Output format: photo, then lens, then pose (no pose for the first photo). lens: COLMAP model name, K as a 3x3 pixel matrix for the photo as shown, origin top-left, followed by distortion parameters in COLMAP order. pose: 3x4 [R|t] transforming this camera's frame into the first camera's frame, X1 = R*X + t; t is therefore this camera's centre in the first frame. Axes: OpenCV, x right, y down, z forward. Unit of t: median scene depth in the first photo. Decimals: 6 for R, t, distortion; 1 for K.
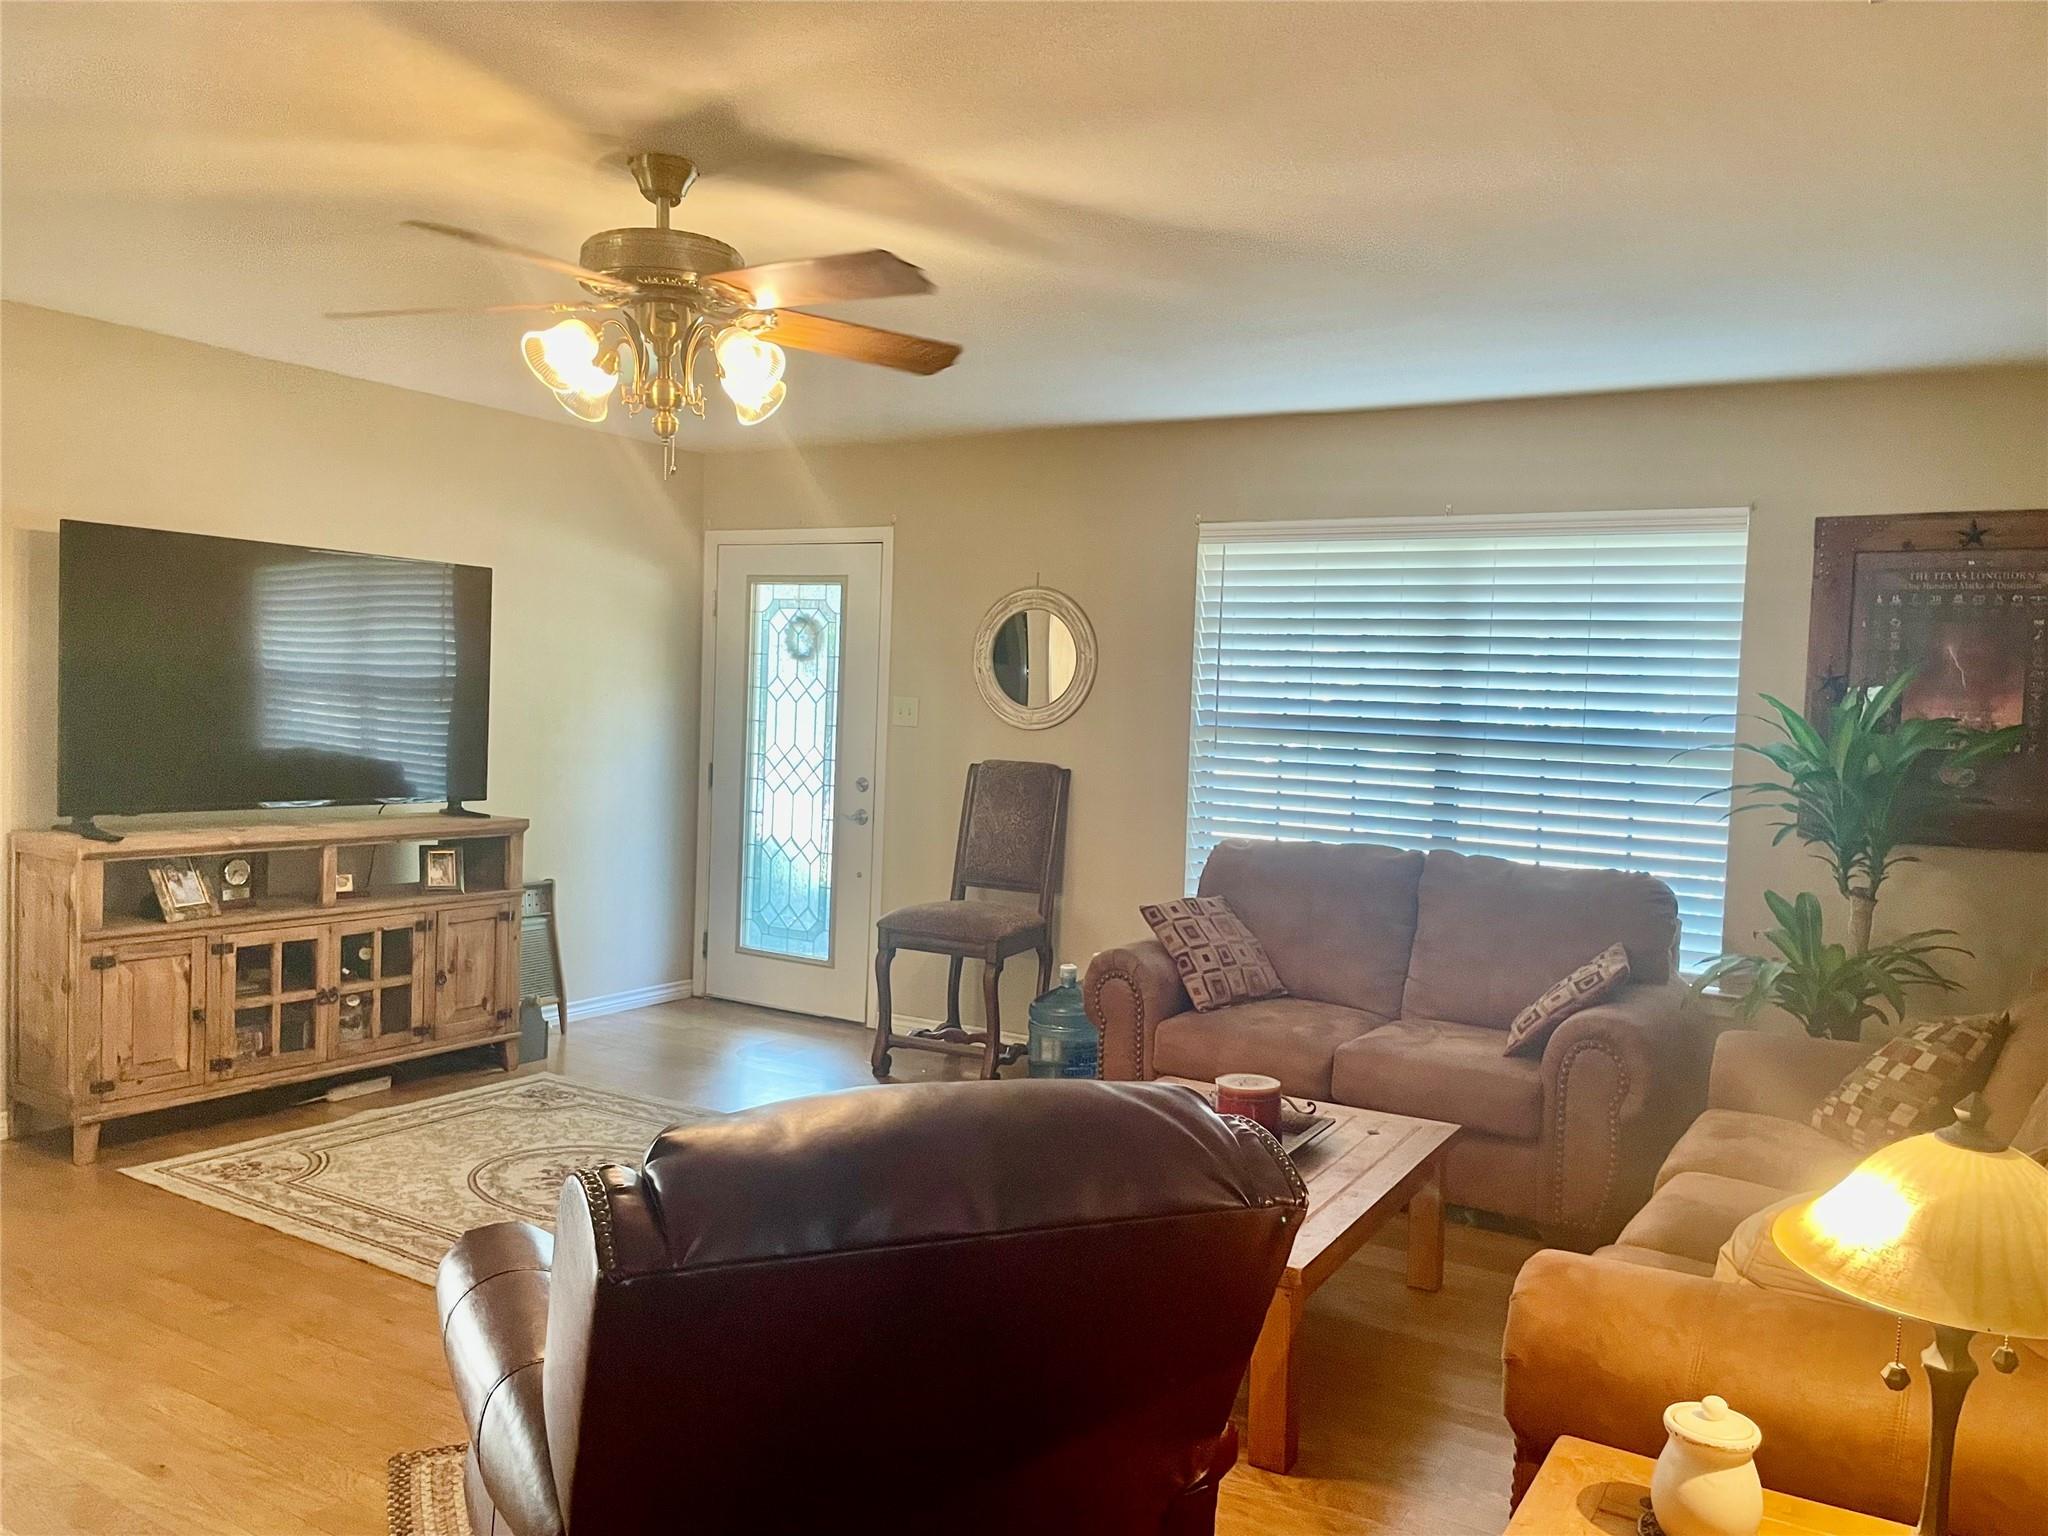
lens RADIAL K [[1552.1, 0, 1015.4], [0, 1552.1, 740.2], [0, 0, 1]] dist [0.081267, -0.112018]
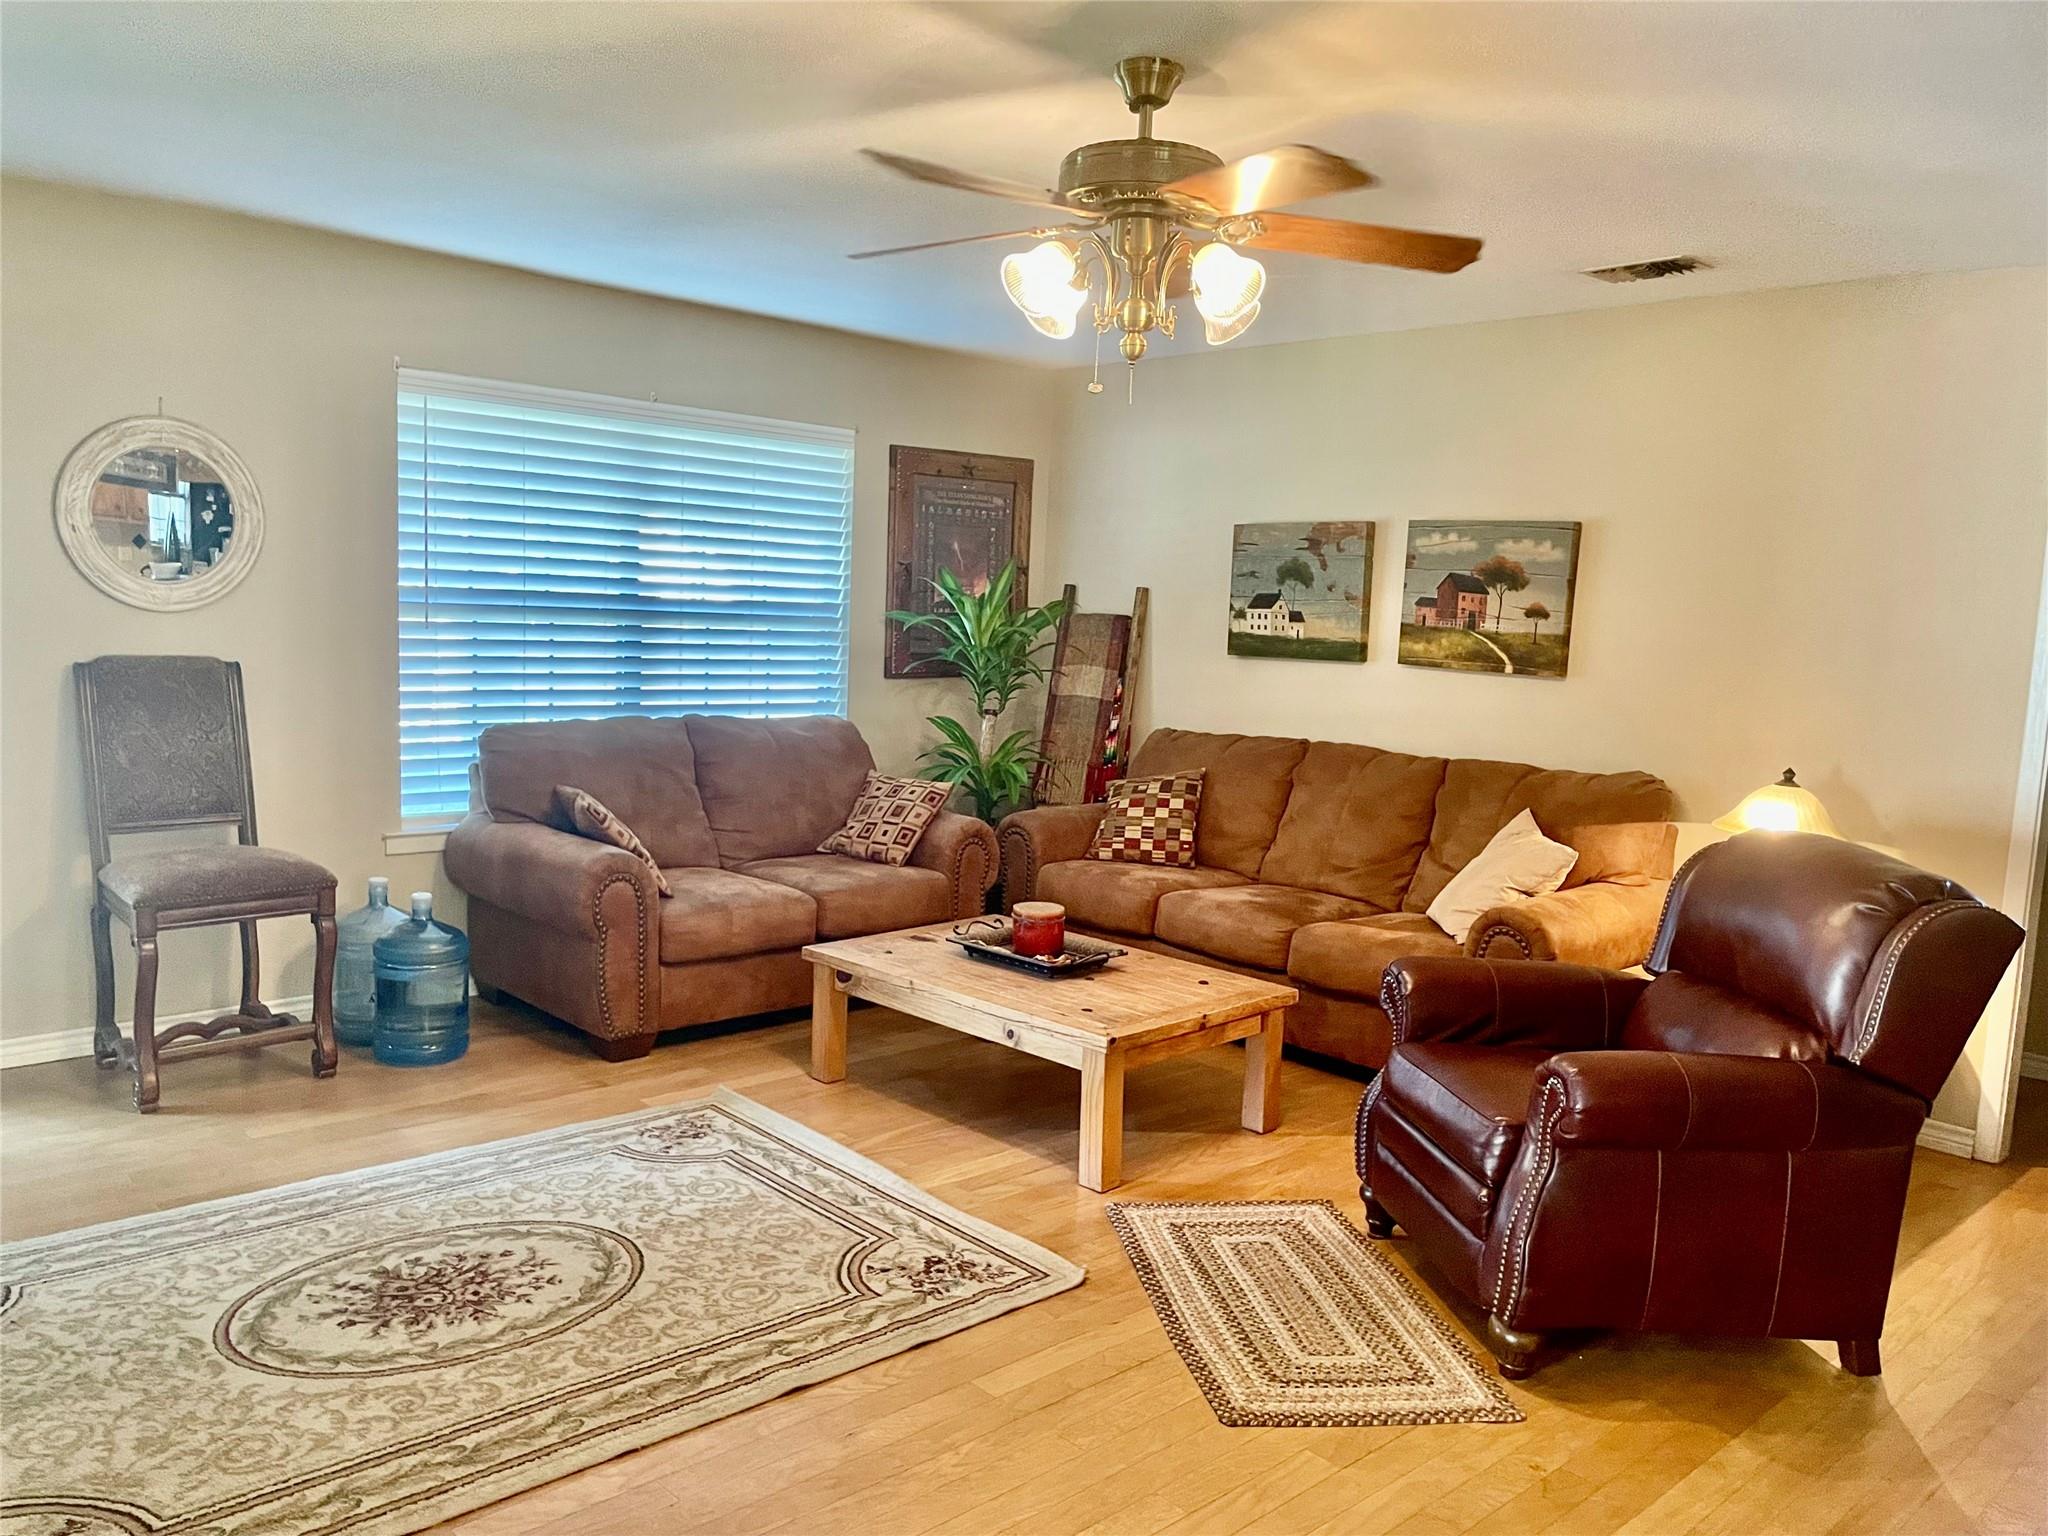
lens RADIAL K [[1552.1, 0, 1015.4], [0, 1552.1, 740.2], [0, 0, 1]] dist [0.081267, -0.112018]
pose [[0.262857, -0.115228, 0.957929, -0.808958], [-0.005152, 0.992661, 0.120819, -0.051142], [-0.964821, -0.036693, 0.260334, 0.544099]]
